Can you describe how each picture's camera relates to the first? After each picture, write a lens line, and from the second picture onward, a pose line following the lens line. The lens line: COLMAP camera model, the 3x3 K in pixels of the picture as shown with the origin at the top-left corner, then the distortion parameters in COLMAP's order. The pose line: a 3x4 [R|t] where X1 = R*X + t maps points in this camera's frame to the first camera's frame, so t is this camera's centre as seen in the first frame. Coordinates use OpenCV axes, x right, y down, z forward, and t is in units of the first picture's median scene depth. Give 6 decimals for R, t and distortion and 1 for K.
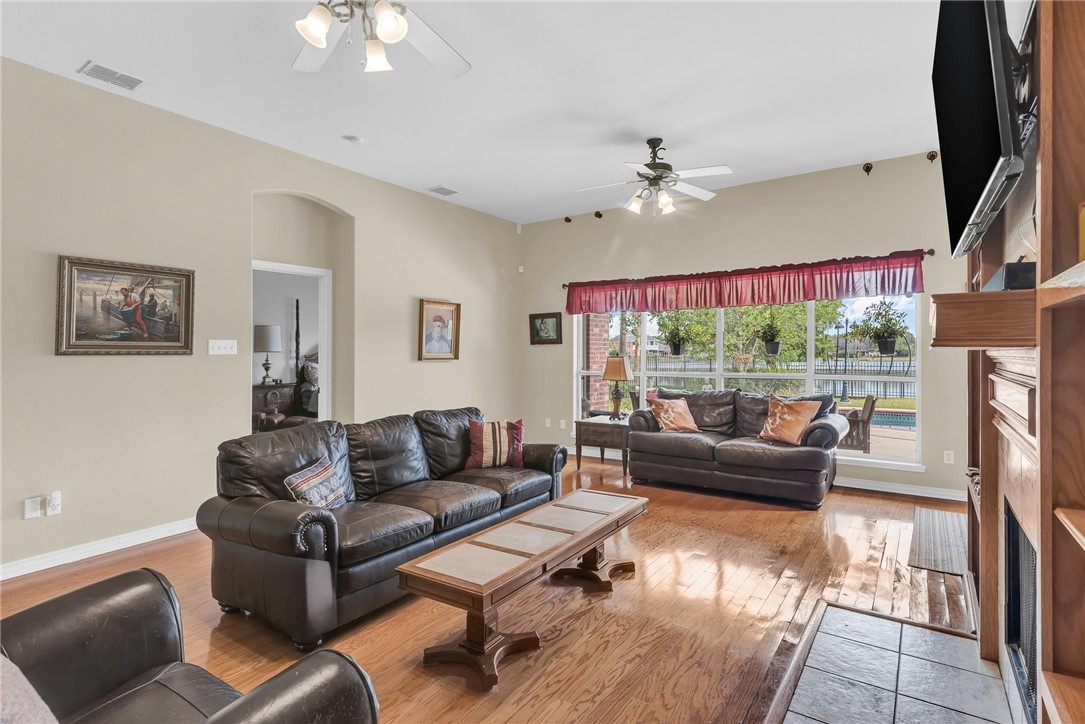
lens RADIAL K [[531.8, 0, 546.9], [0, 531.8, 353.2], [0, 0, 1]] dist [0.003256, -0.000939]
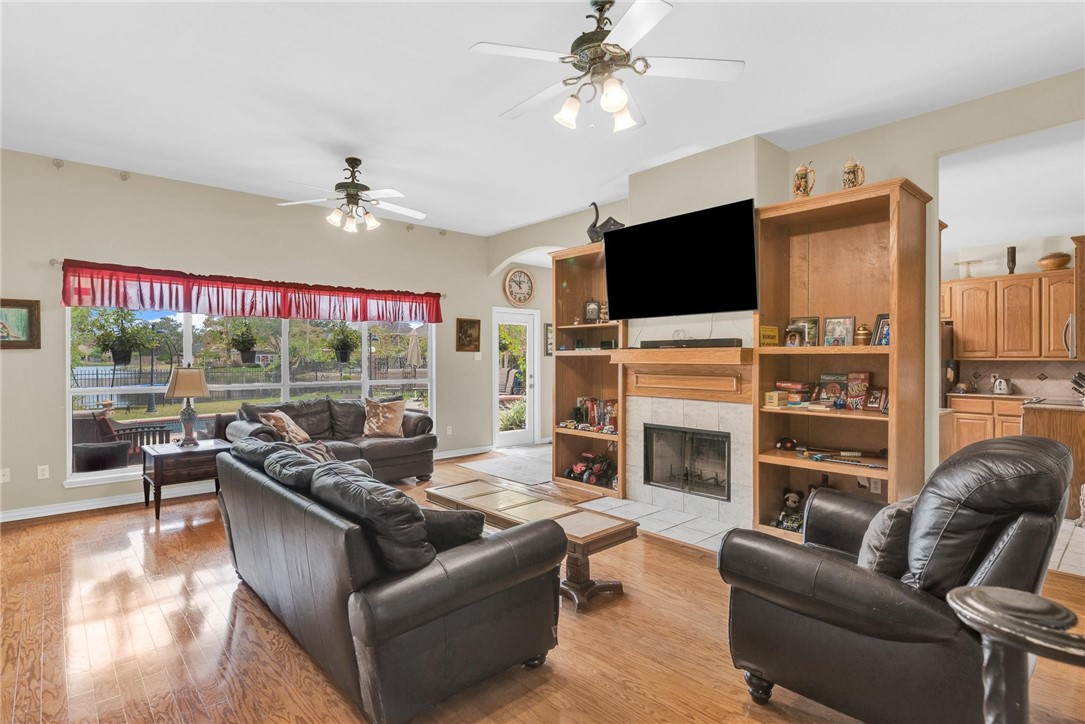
lens RADIAL K [[531.8, 0, 544.5], [0, 531.8, 361.3], [0, 0, 1]] dist [0.003256, -0.000939]
pose [[0.248968, -0.000629, 0.968512, -0.580662], [-0.002326, 0.999997, 0.001247, -0.006707], [-0.968509, -0.002564, 0.248966, 0.304159]]
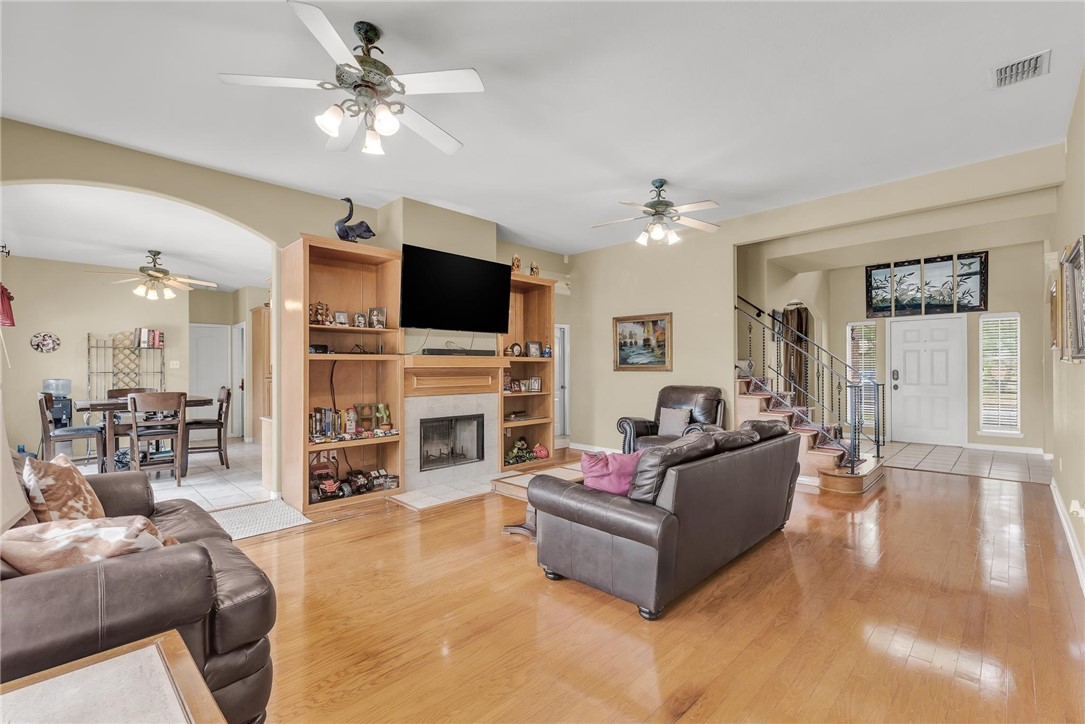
lens RADIAL K [[478.3, 0, 550.3], [0, 478.3, 367.4], [0, 0, 1]] dist [0.000332, 0.000231]
pose [[-0.983894, 0.006302, 0.178639, -0.094755], [0.005461, 0.999972, -0.005197, 0.003503], [-0.178667, -0.004138, -0.983901, 1.216957]]
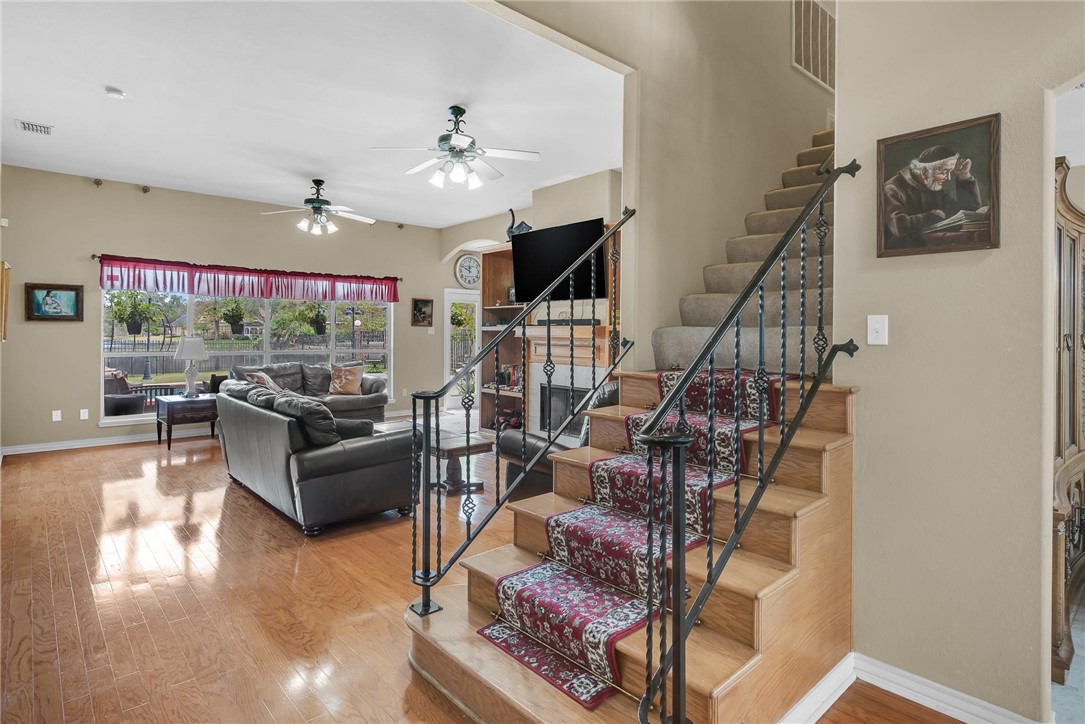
lens RADIAL K [[554.9, 0, 531.9], [0, 554.9, 333.4], [0, 0, 1]] dist [-0.002132, 0.000531]
pose [[0.266634, 0.007128, 0.963771, -0.834305], [-0.012001, 0.999920, -0.004075, -0.004922], [-0.963723, -0.010480, 0.266698, 0.066256]]
